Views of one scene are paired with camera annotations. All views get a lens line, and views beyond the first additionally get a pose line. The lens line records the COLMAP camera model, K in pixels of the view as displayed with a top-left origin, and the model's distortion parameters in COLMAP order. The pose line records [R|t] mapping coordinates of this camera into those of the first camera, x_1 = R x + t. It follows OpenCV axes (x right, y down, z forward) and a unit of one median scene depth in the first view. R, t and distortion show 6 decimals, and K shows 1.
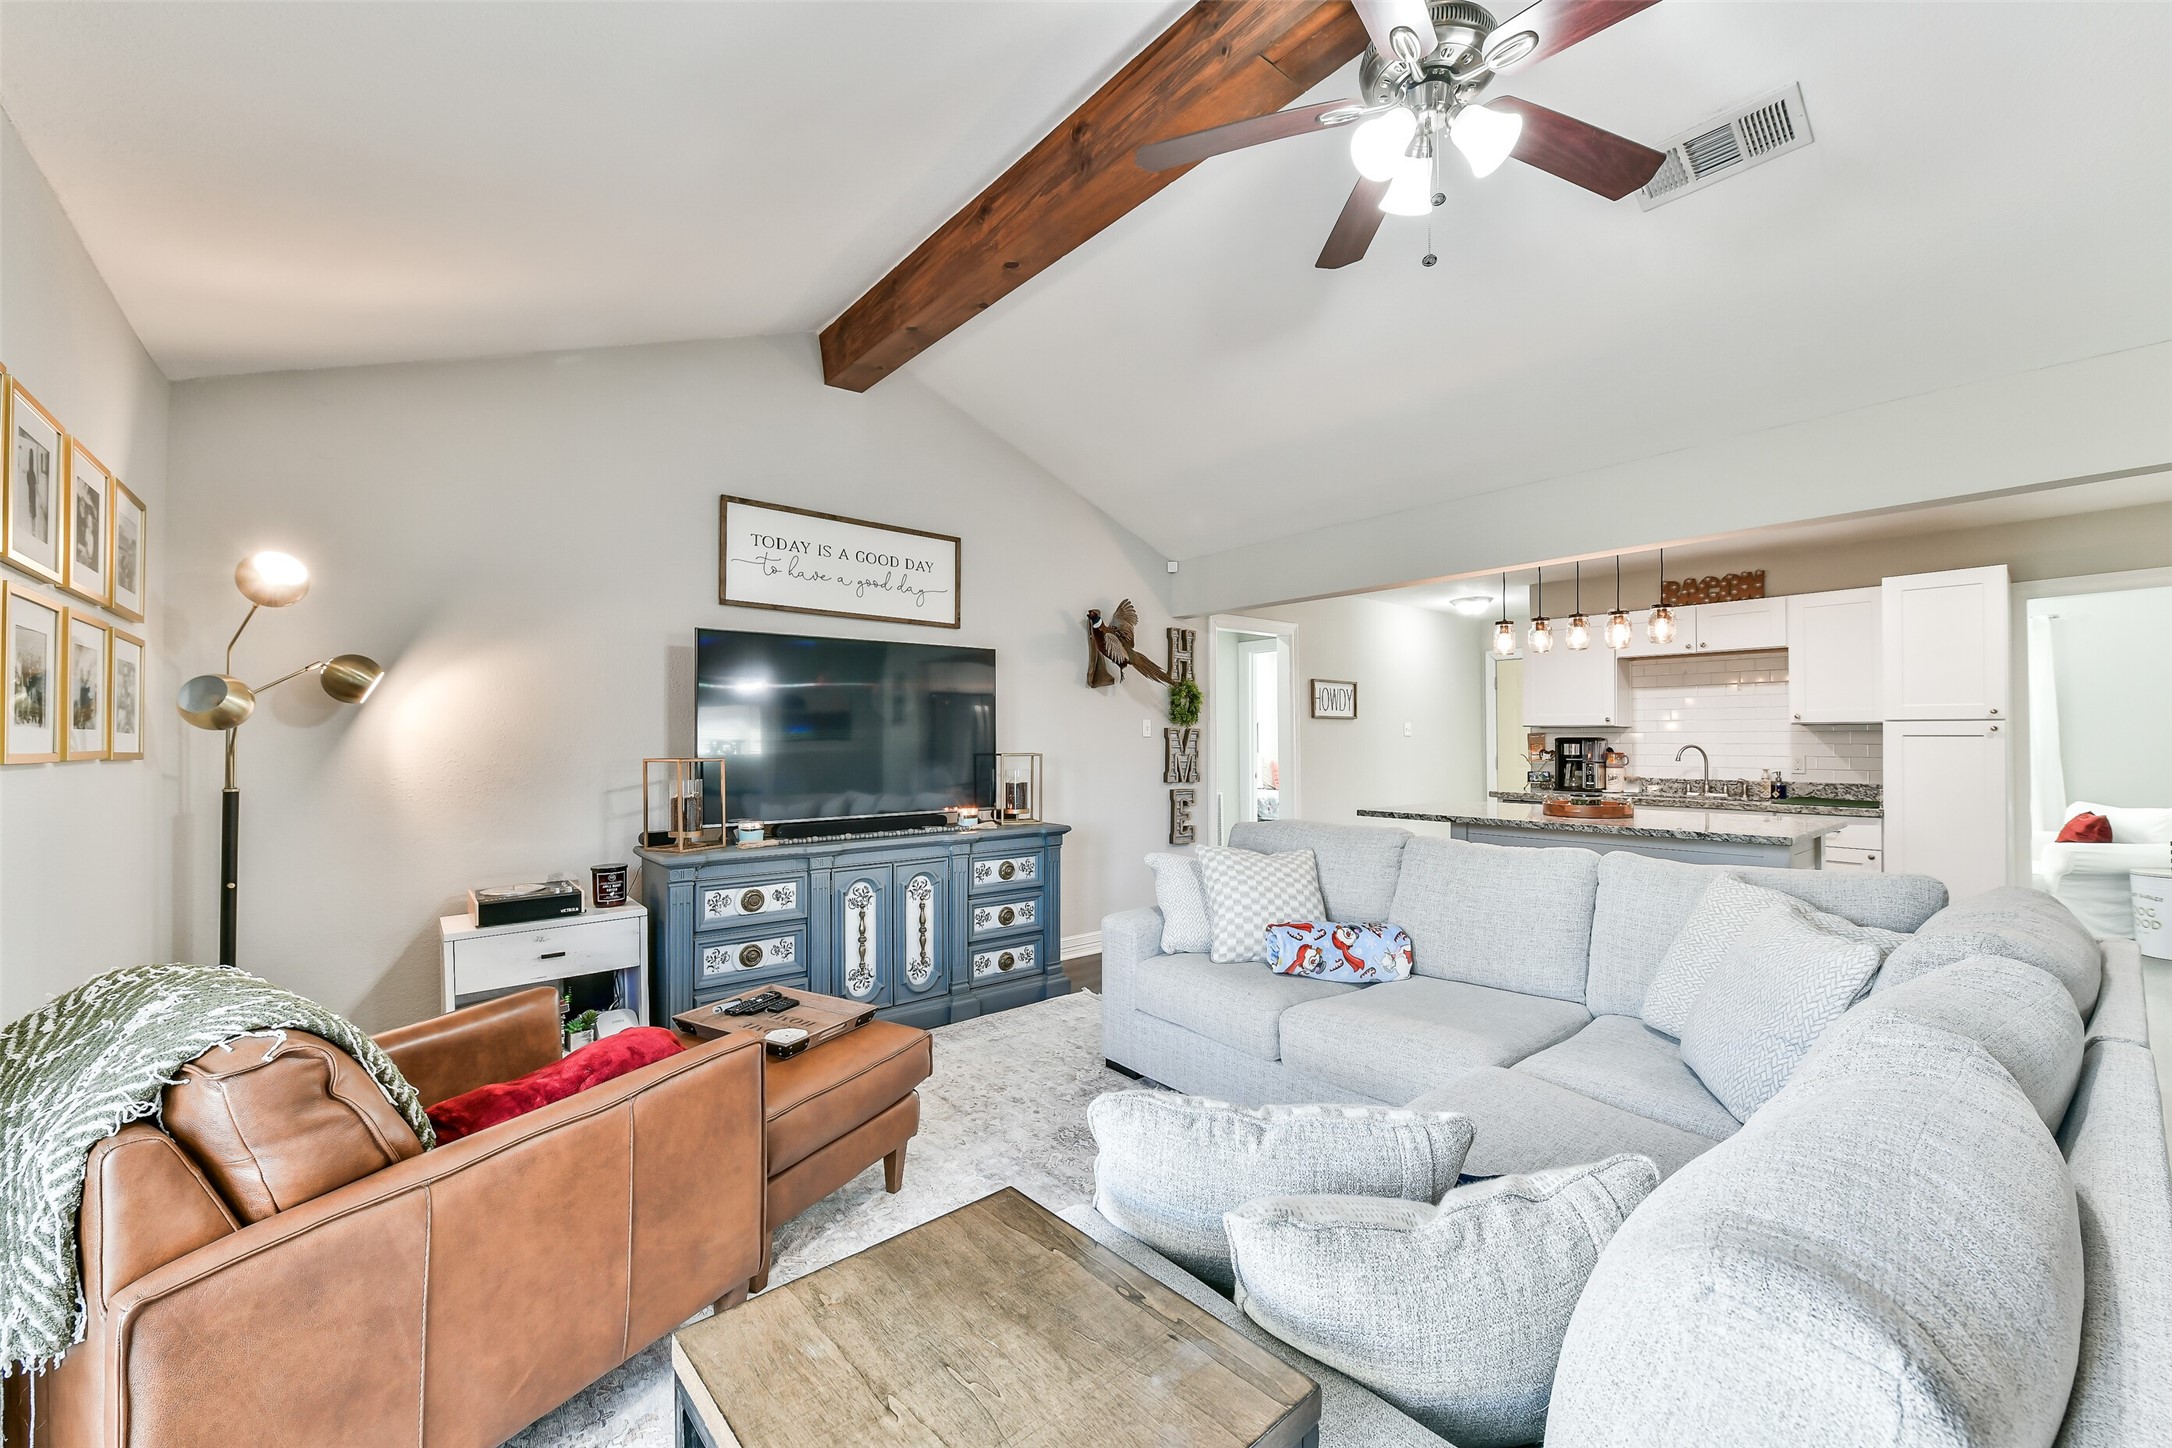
lens RADIAL K [[859.5, 0, 1093.3], [0, 859.5, 728.6], [0, 0, 1]] dist [-0.003109, -0.000264]
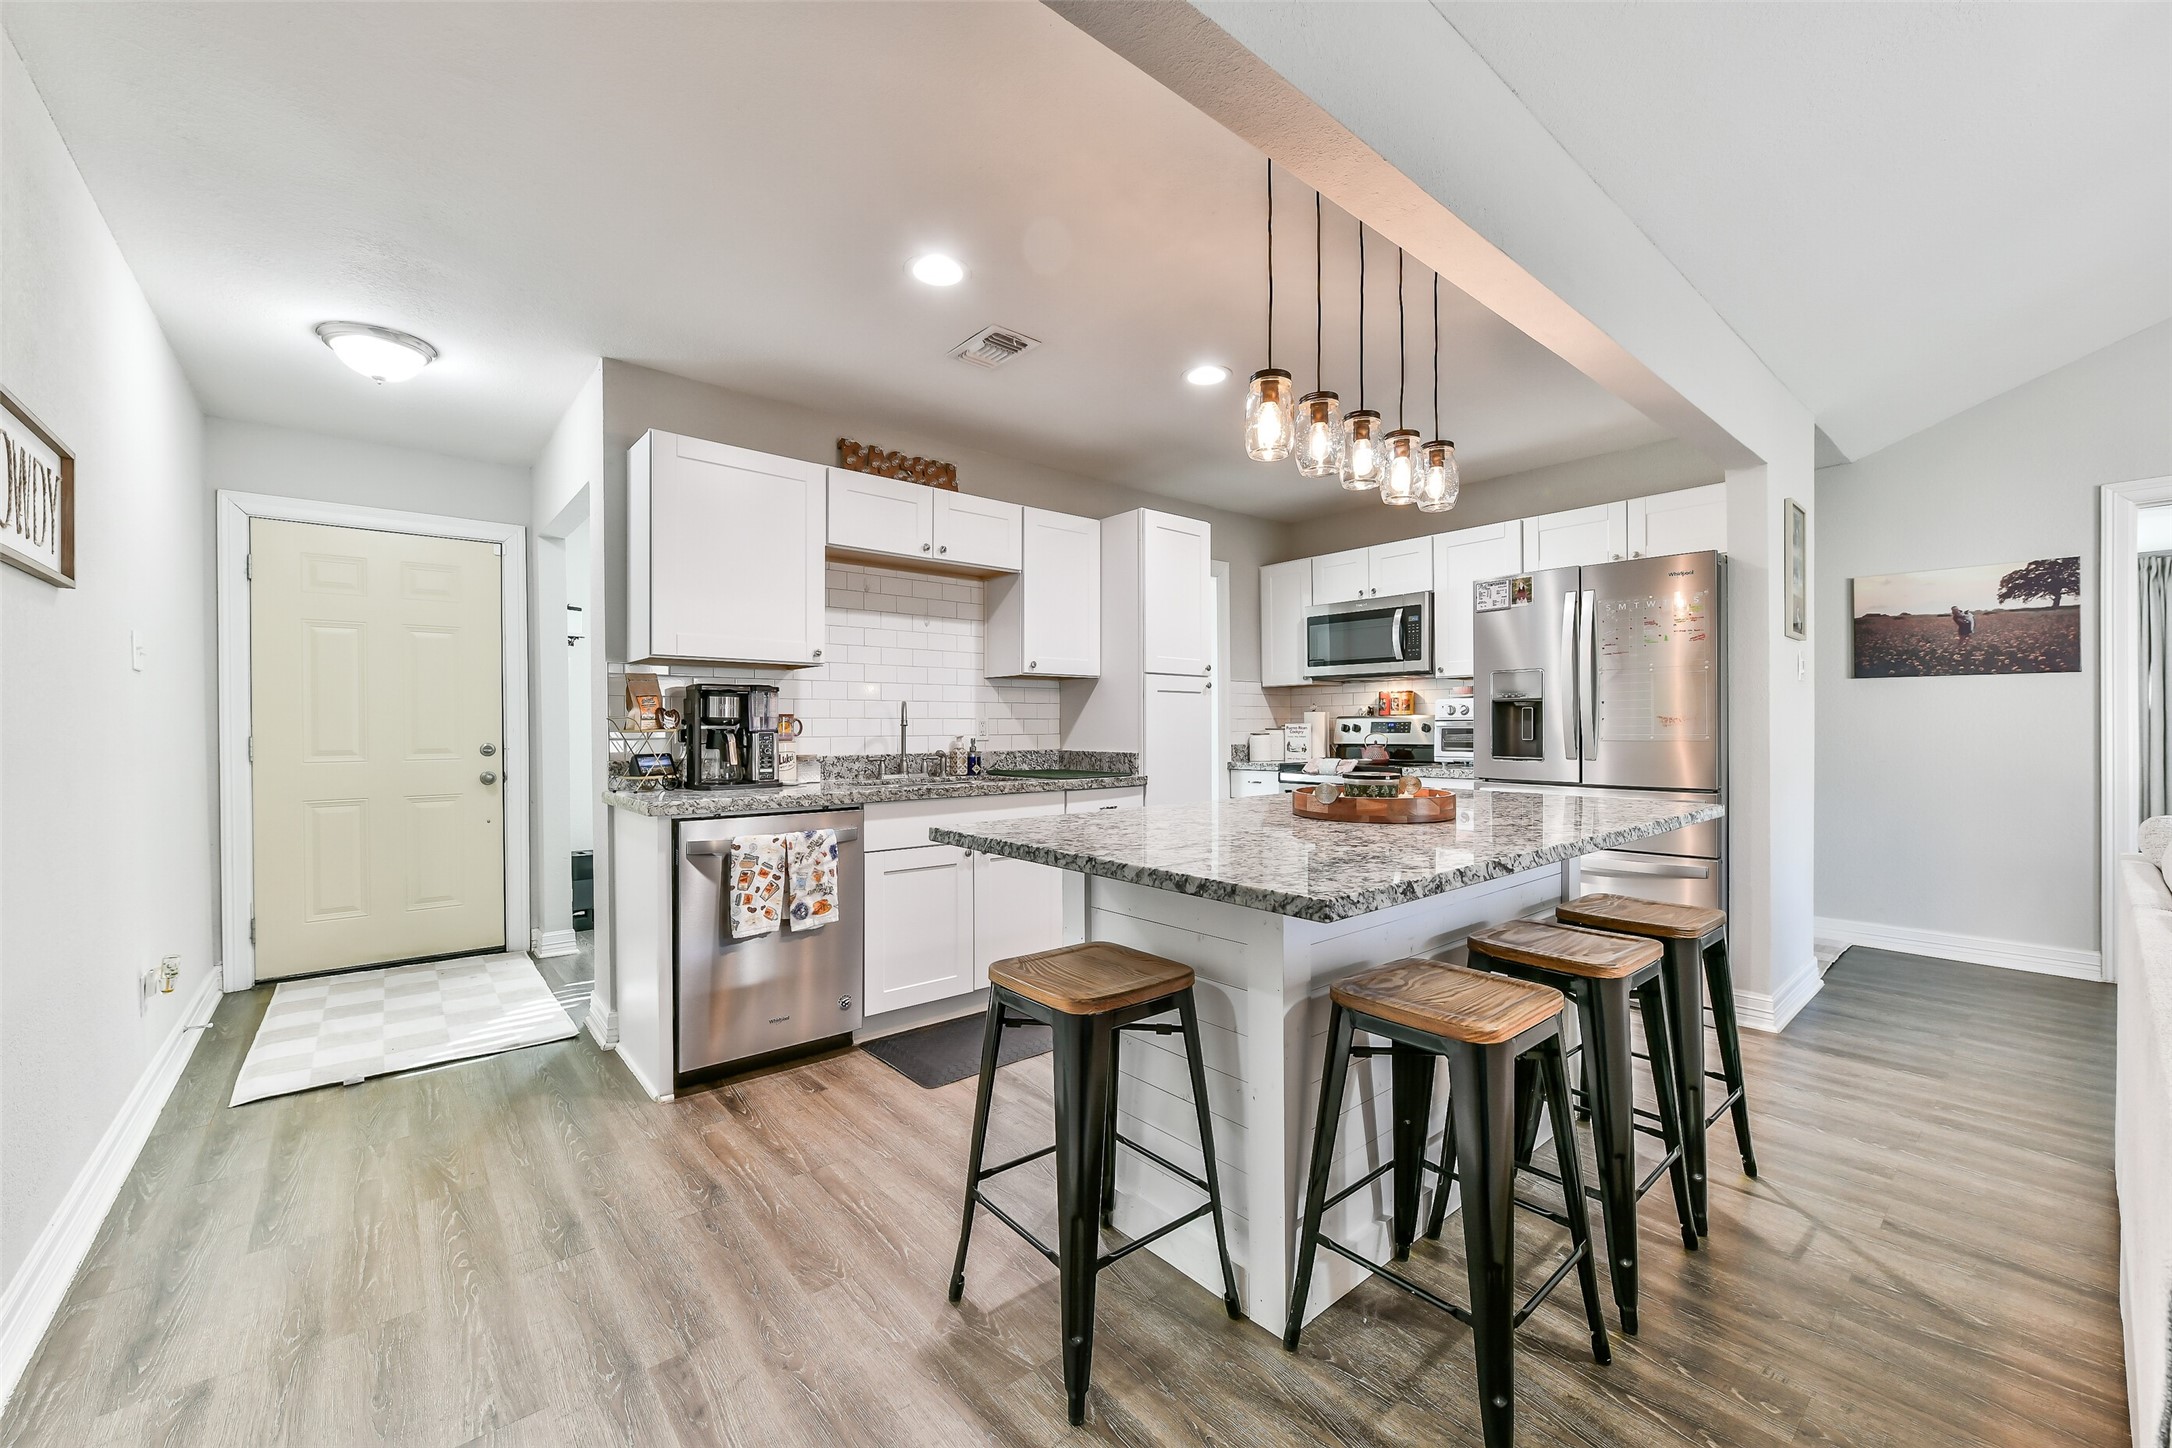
lens RADIAL K [[859.5, 0, 1093.3], [0, 859.5, 728.6], [0, 0, 1]] dist [-0.003109, -0.000264]
pose [[0.002427, -0.003968, 0.999989, 0.059390], [-0.010022, 0.999942, 0.003992, 0.042731], [-0.999947, -0.010031, 0.002387, 1.022772]]
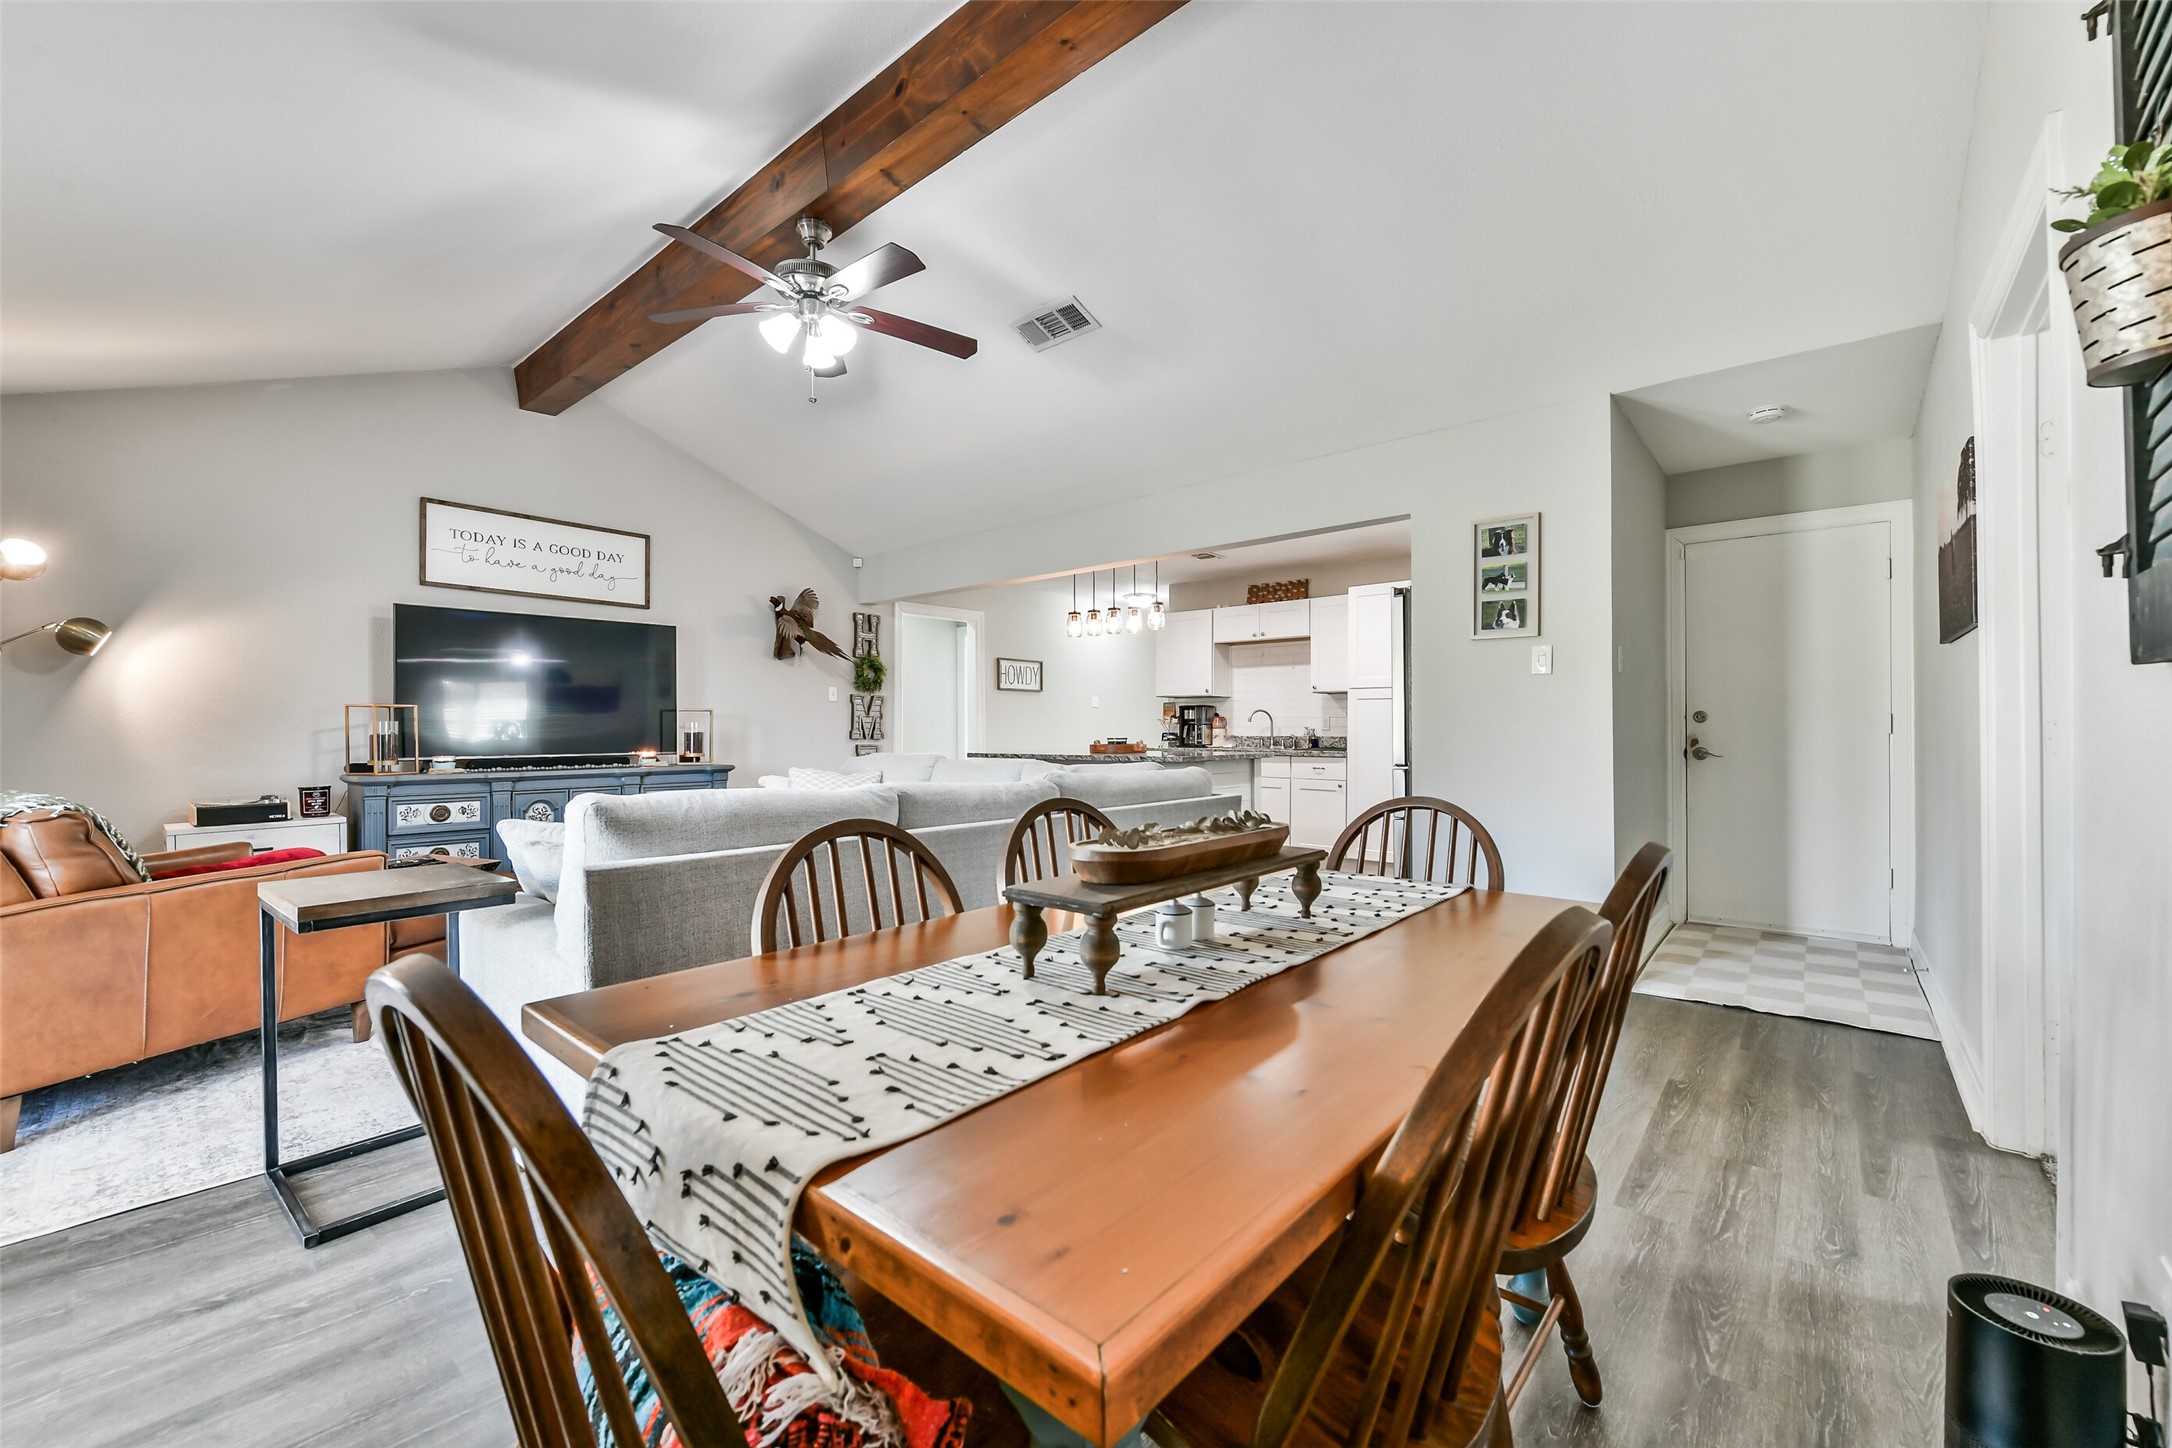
lens RADIAL K [[871.6, 0, 1090.7], [0, 871.6, 729.4], [0, 0, 1]] dist [-0.002767, -0.000600]
pose [[0.987077, -0.000025, 0.160246, 0.268903], [-0.002105, 0.999912, 0.013125, 0.038735], [-0.160232, -0.013293, 0.986990, -0.338047]]
